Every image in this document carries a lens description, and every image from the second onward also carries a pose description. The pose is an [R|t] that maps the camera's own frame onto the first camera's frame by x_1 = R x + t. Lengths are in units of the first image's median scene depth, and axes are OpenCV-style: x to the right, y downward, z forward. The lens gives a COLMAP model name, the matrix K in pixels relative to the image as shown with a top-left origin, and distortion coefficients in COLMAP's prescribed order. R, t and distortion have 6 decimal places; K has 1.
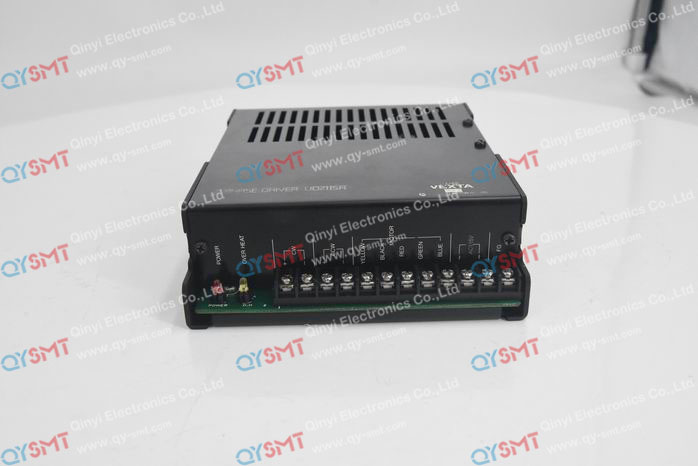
lens RADIAL K [[709.2, 0, 348.6], [0, 709.2, 233.0], [0, 0, 1]] dist [0.000835, 0.000000]
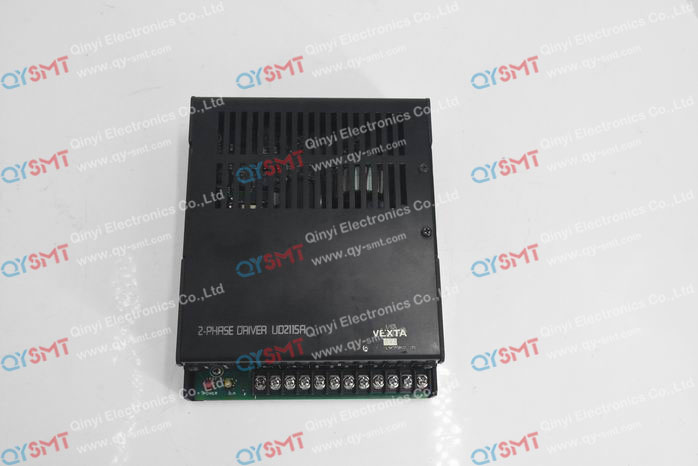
lens RADIAL K [[709.2, 0, 348.6], [0, 709.2, 233.6], [0, 0, 1]] dist [0.000835, 0.000000]
pose [[1.000000, -0.000071, -0.000125, 0.000015], [0.000071, 1.000000, -0.000427, 0.531135], [0.000125, 0.000427, 1.000000, 0.000080]]
